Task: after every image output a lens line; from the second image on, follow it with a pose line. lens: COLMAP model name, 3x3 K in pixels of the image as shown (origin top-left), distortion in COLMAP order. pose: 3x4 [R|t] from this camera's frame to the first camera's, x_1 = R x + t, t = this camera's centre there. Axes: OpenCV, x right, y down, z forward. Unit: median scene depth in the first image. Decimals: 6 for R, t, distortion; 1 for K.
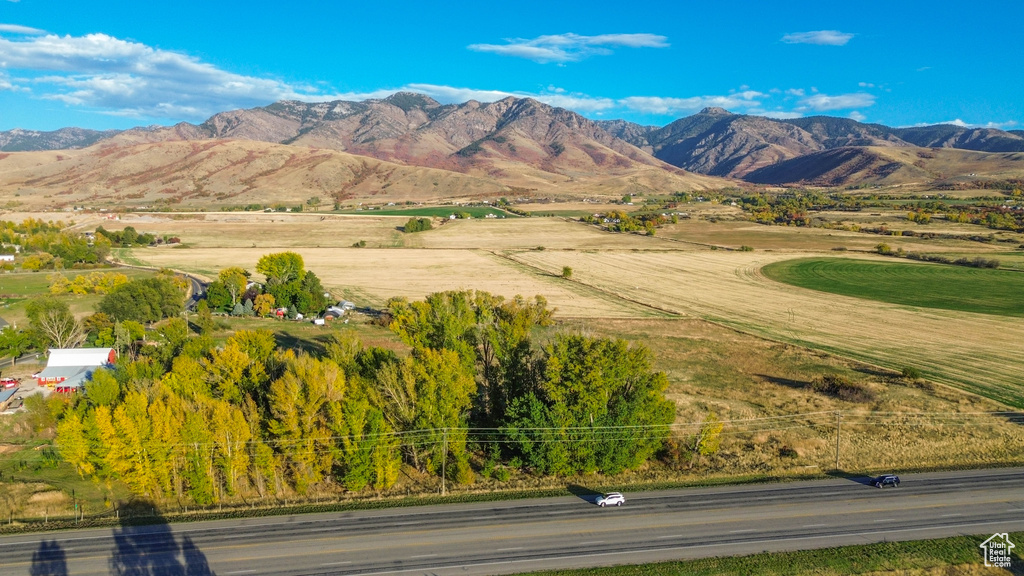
lens RADIAL K [[725.6, 0, 514.6], [0, 725.6, 287.0], [0, 0, 1]] dist [0.066357, -0.066245]
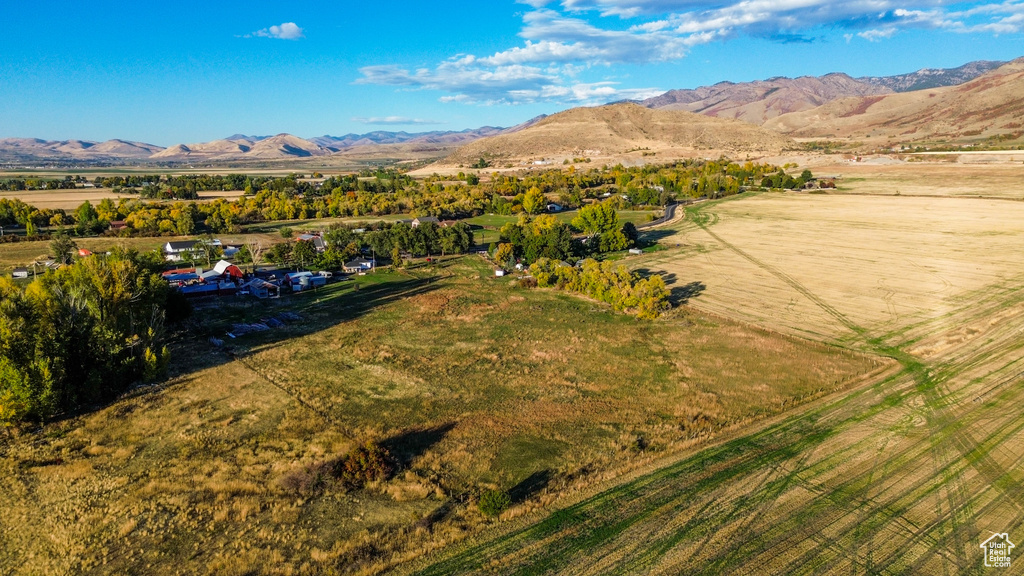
lens RADIAL K [[725.6, 0, 514.6], [0, 725.6, 287.0], [0, 0, 1]] dist [0.066357, -0.066245]
pose [[0.455828, 0.150836, -0.877194, 0.088222], [-0.077028, 0.988524, 0.129952, -0.009387], [0.886729, 0.008333, 0.462215, 0.069397]]
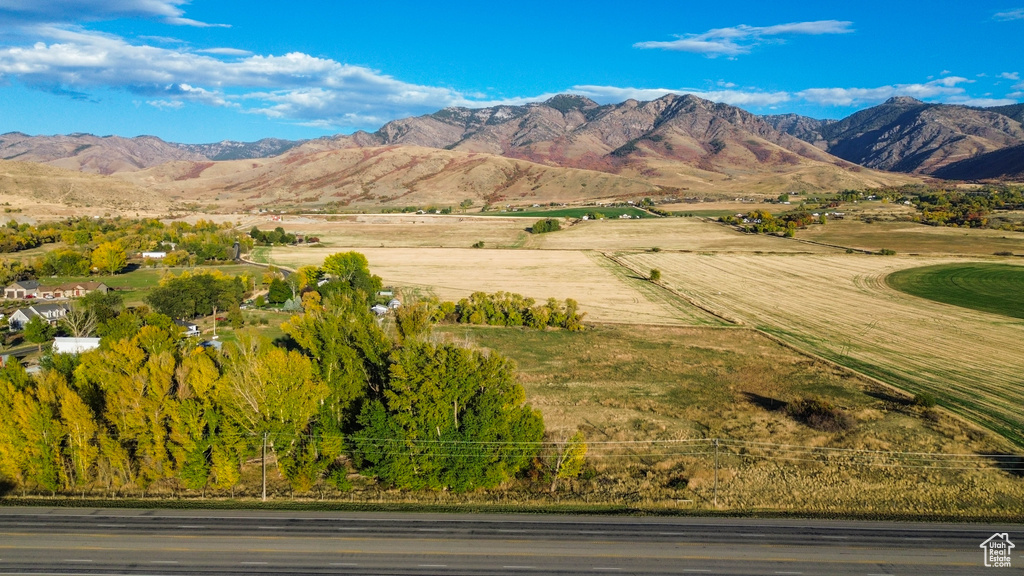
lens RADIAL K [[725.6, 0, 514.6], [0, 725.6, 287.0], [0, 0, 1]] dist [0.066357, -0.066245]
pose [[0.975985, 0.019683, -0.216946, 0.023255], [-0.019941, 0.999801, 0.001000, -0.000485], [0.216923, 0.003350, 0.976183, 0.005888]]
